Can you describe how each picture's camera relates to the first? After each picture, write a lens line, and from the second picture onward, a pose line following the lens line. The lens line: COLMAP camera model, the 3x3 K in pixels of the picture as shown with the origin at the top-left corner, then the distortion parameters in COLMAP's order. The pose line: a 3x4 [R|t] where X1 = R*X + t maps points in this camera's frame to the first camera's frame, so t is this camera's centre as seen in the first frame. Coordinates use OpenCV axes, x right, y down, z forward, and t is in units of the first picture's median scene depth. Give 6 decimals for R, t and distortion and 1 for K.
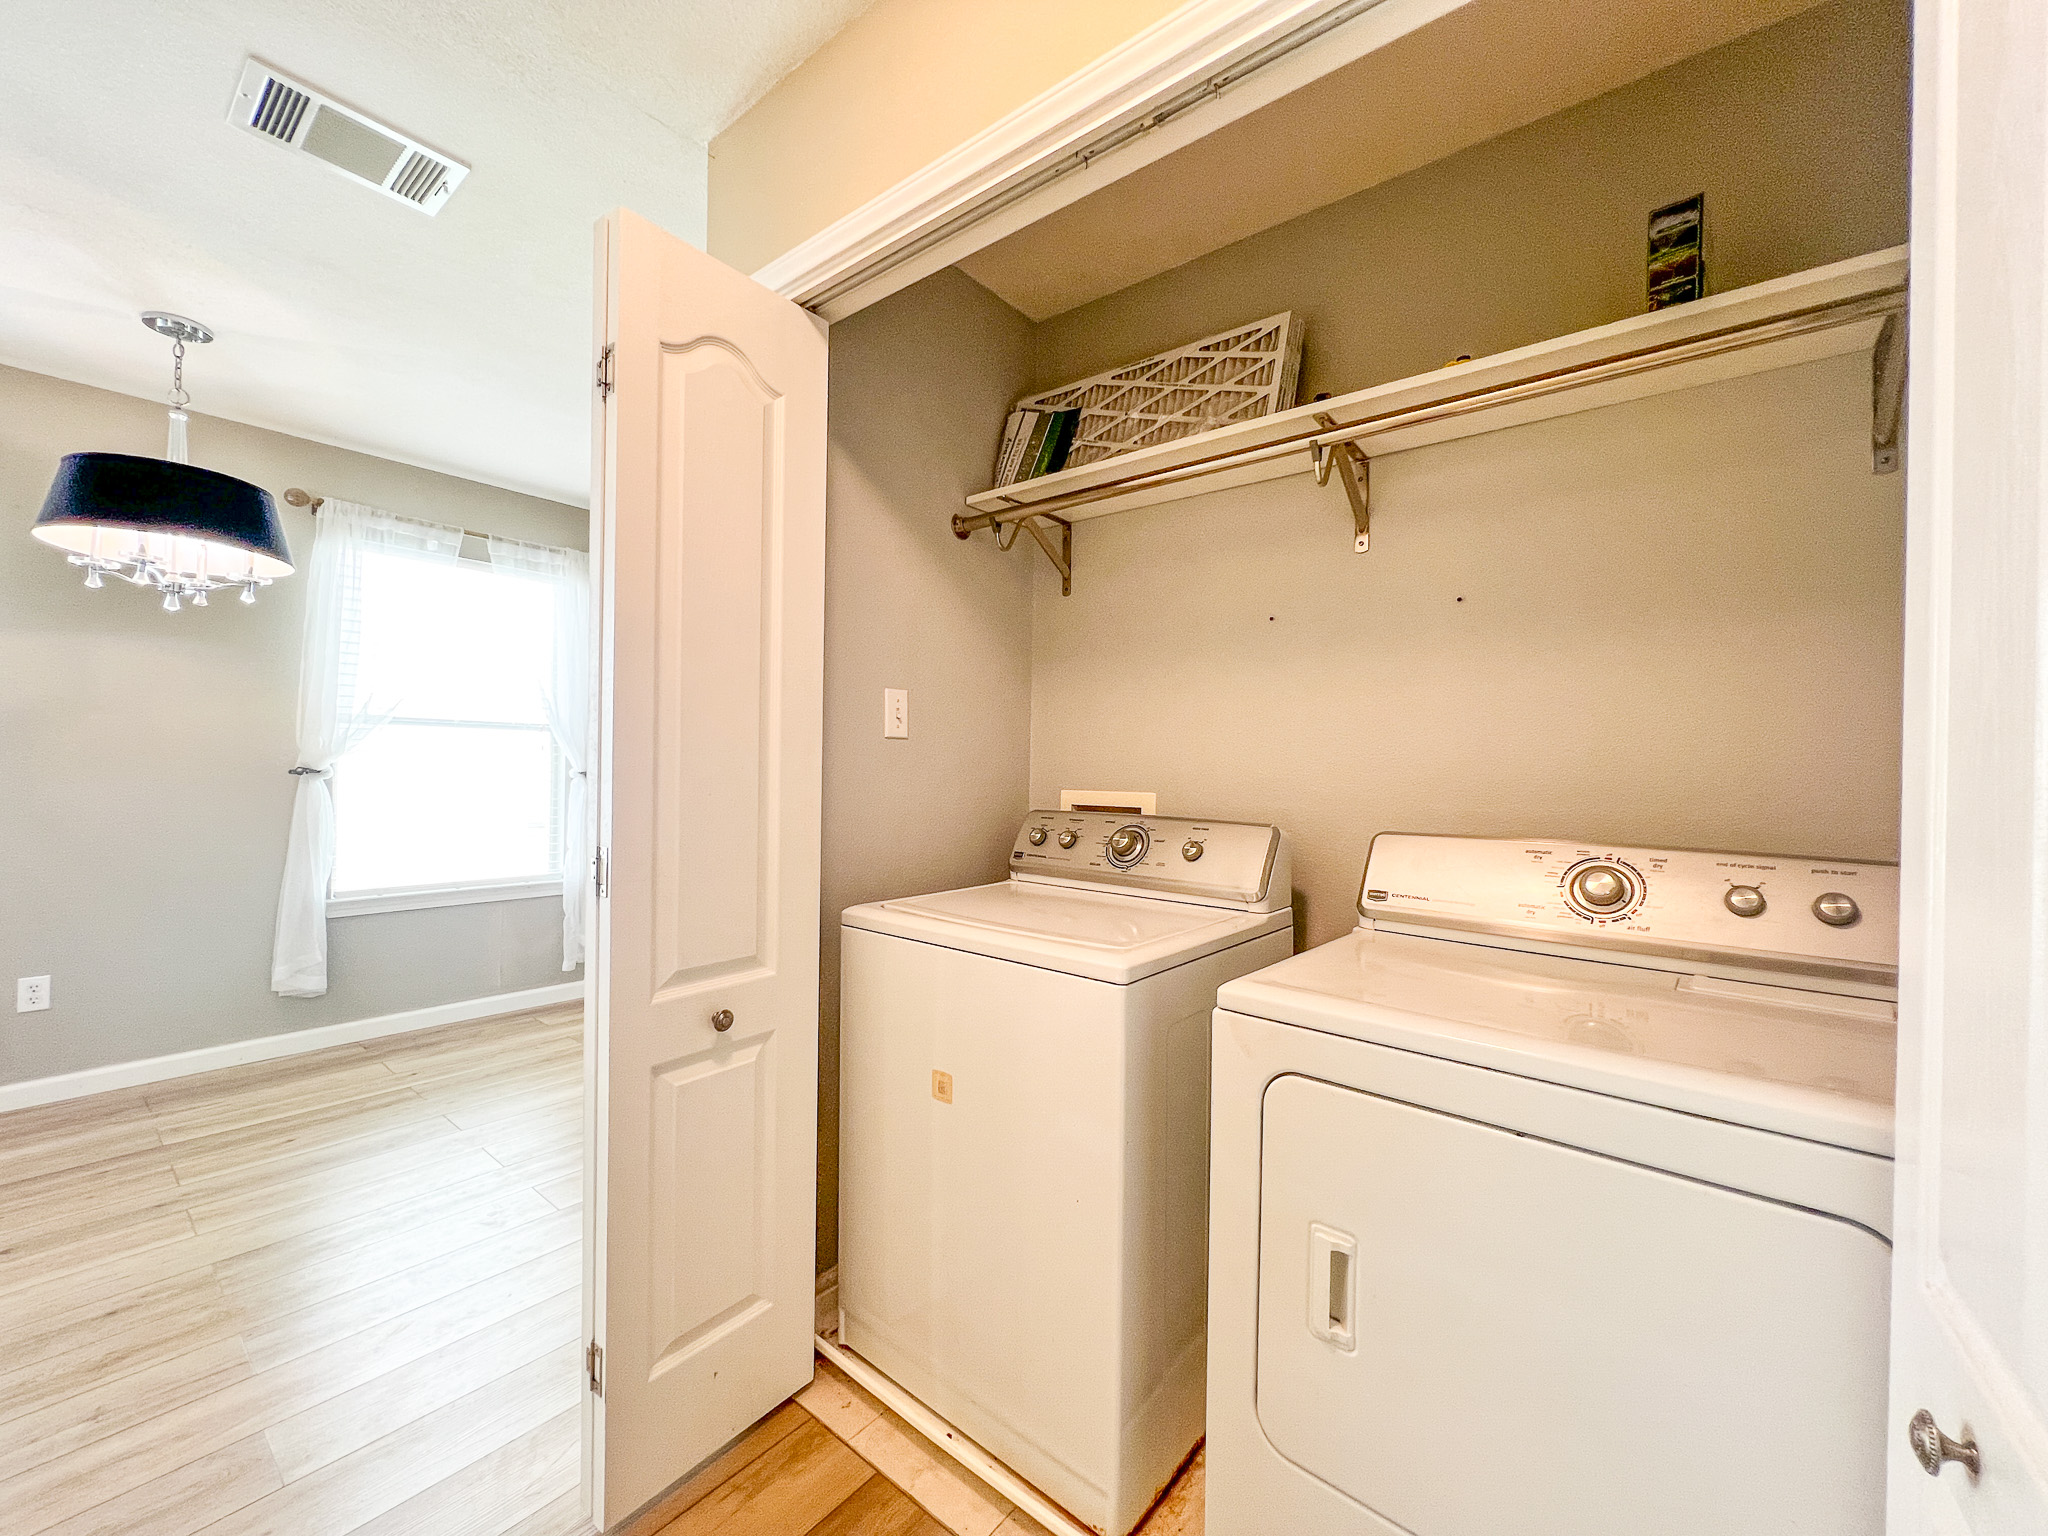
lens RADIAL K [[828.1, 0, 1021.6], [0, 828.1, 775.1], [0, 0, 1]] dist [-0.004172, 0.002303]
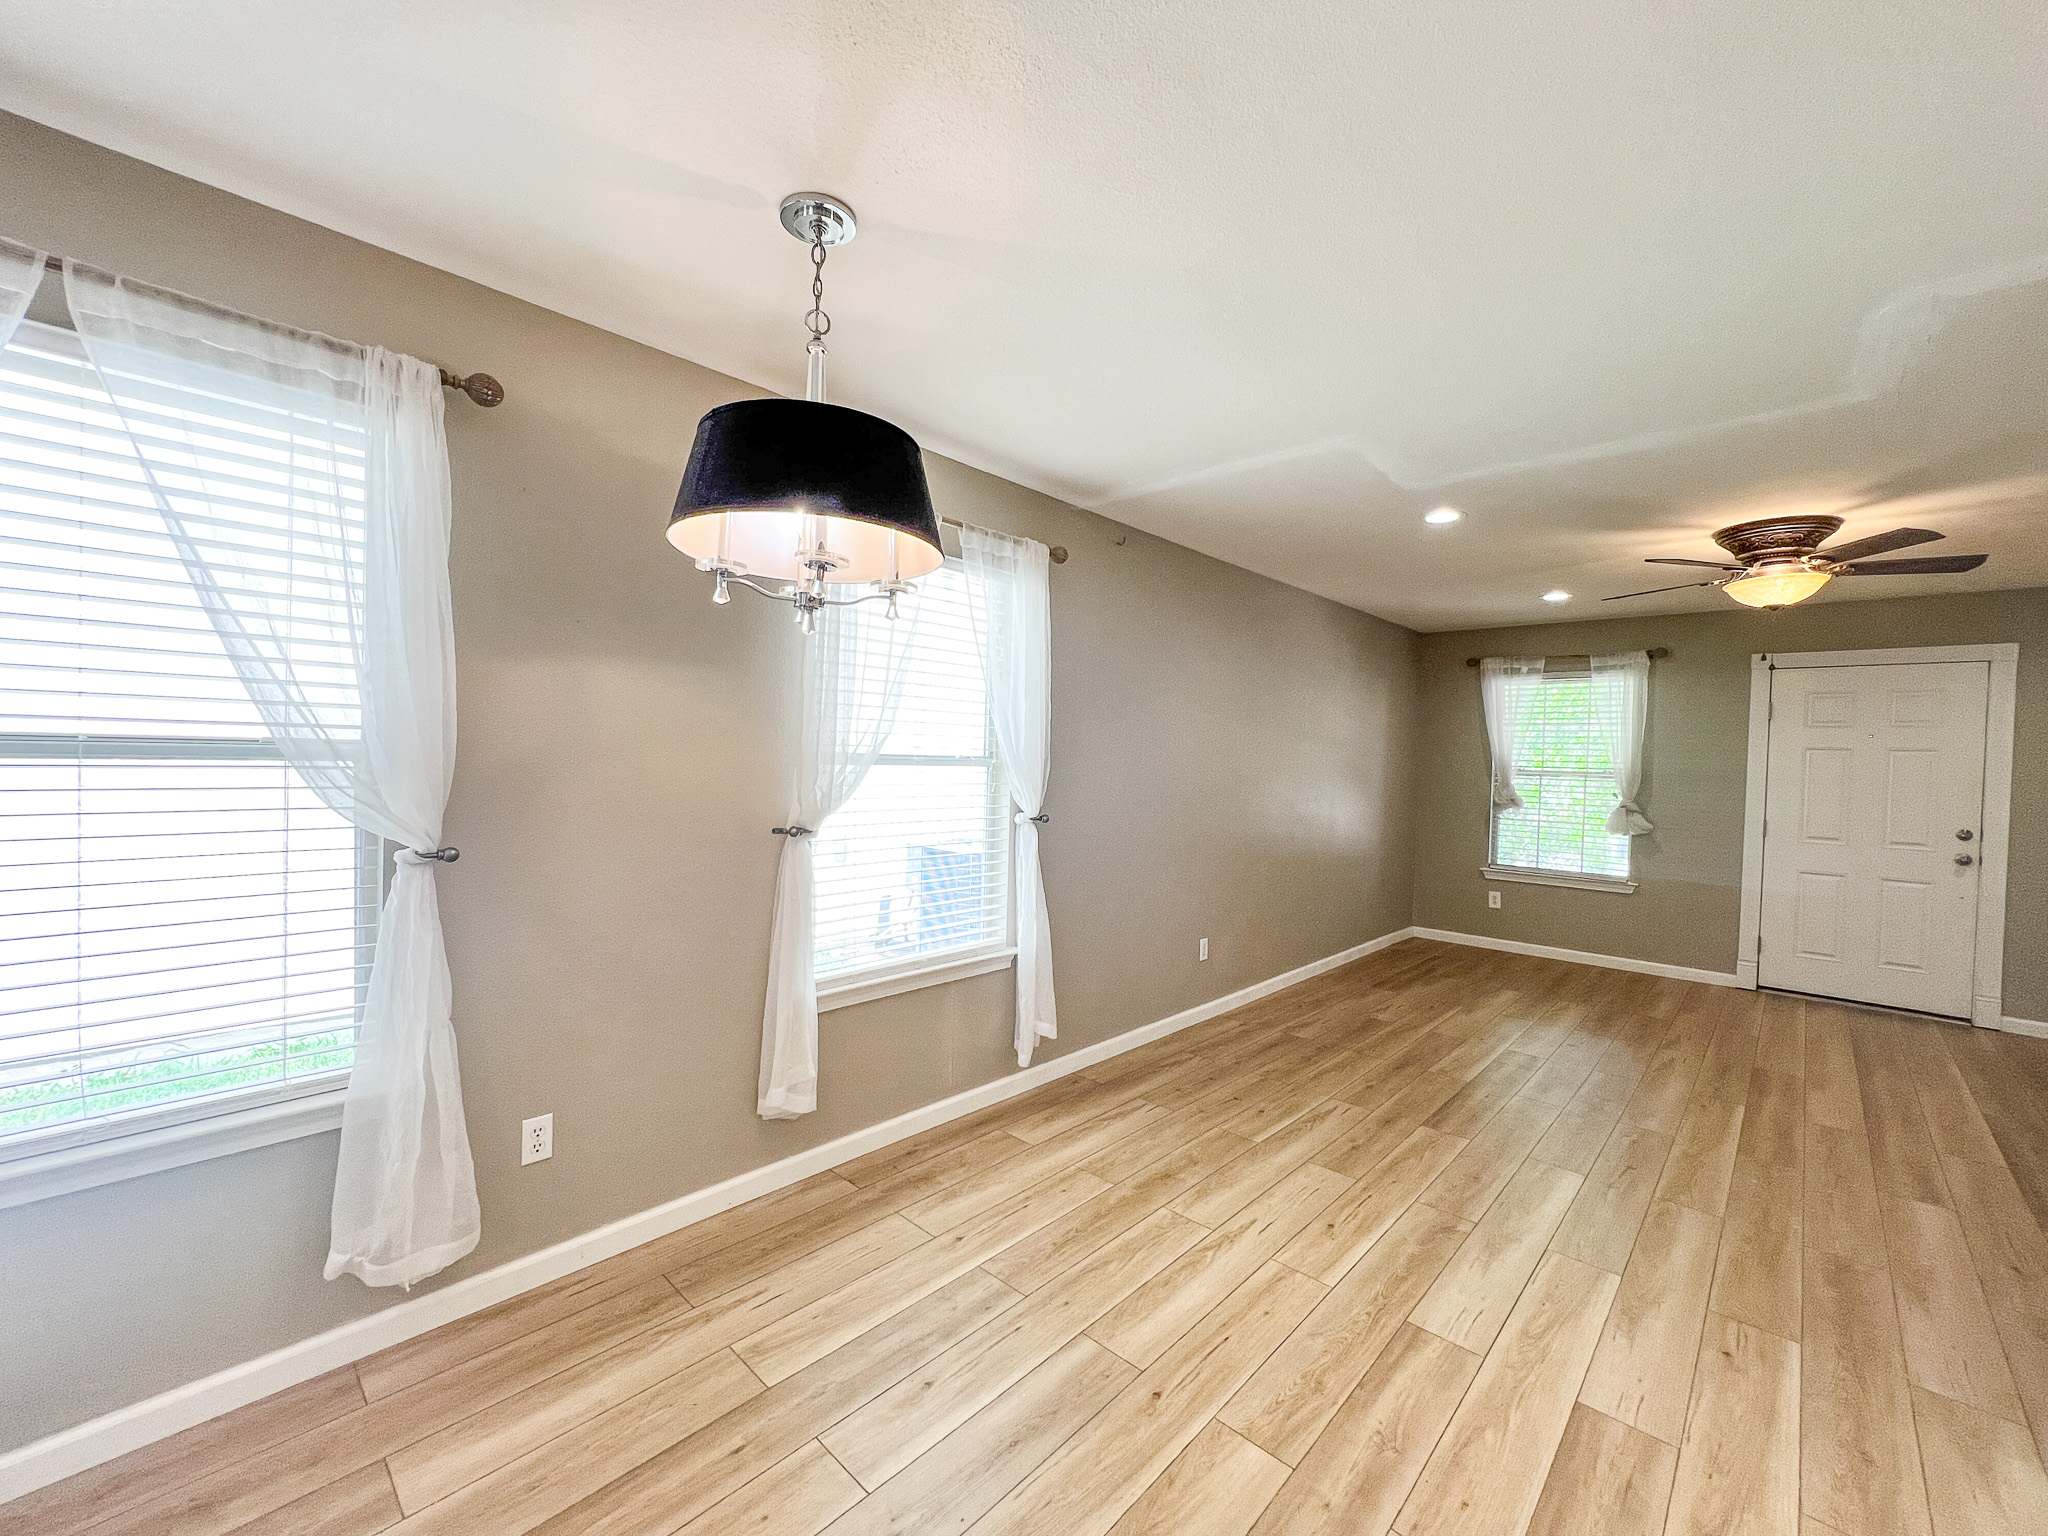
lens RADIAL K [[828.1, 0, 1026.3], [0, 828.1, 778.1], [0, 0, 1]] dist [-0.004172, 0.002303]
pose [[0.997444, 0.014764, -0.069905, -0.606380], [-0.013439, 0.999722, 0.019378, -0.073093], [0.070172, -0.018389, 0.997365, 0.247450]]
